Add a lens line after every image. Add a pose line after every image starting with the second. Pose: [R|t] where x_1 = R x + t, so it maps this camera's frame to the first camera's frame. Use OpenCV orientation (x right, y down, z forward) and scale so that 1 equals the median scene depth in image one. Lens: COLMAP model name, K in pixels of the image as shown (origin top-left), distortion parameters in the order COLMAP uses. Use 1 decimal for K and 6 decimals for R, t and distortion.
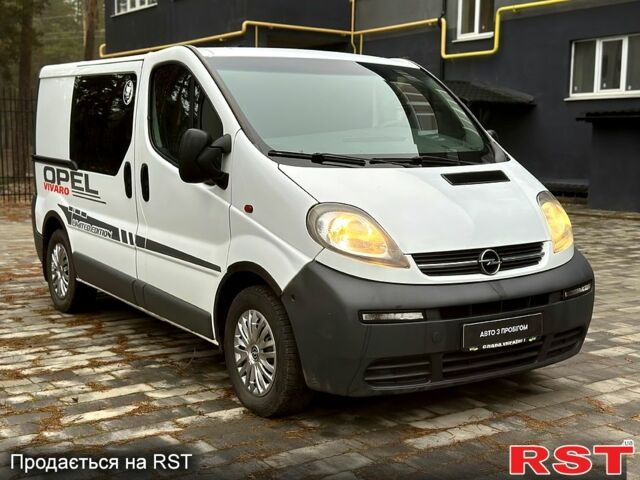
lens RADIAL K [[891.0, 0, 319.1], [0, 891.0, 239.5], [0, 0, 1]] dist [0.131224, 0.000000]
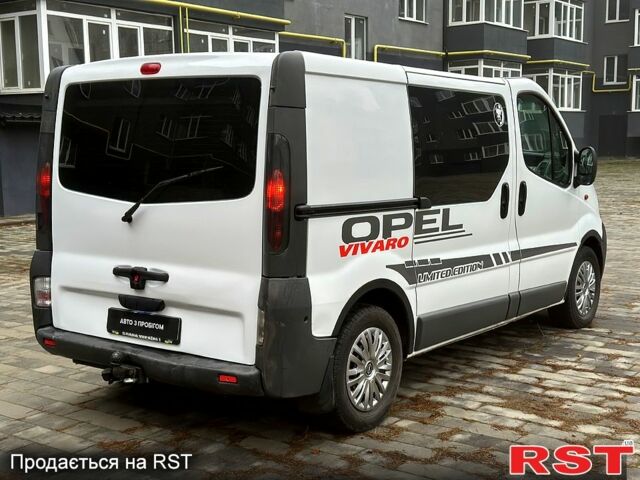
lens RADIAL K [[891.0, 0, 321.3], [0, 891.0, 242.9], [0, 0, 1]] dist [0.131224, 0.000000]
pose [[-0.341270, -0.116887, 0.932670, -1.122494], [0.115532, 0.979499, 0.165030, -0.216620], [-0.932838, 0.164073, -0.320769, 1.566939]]
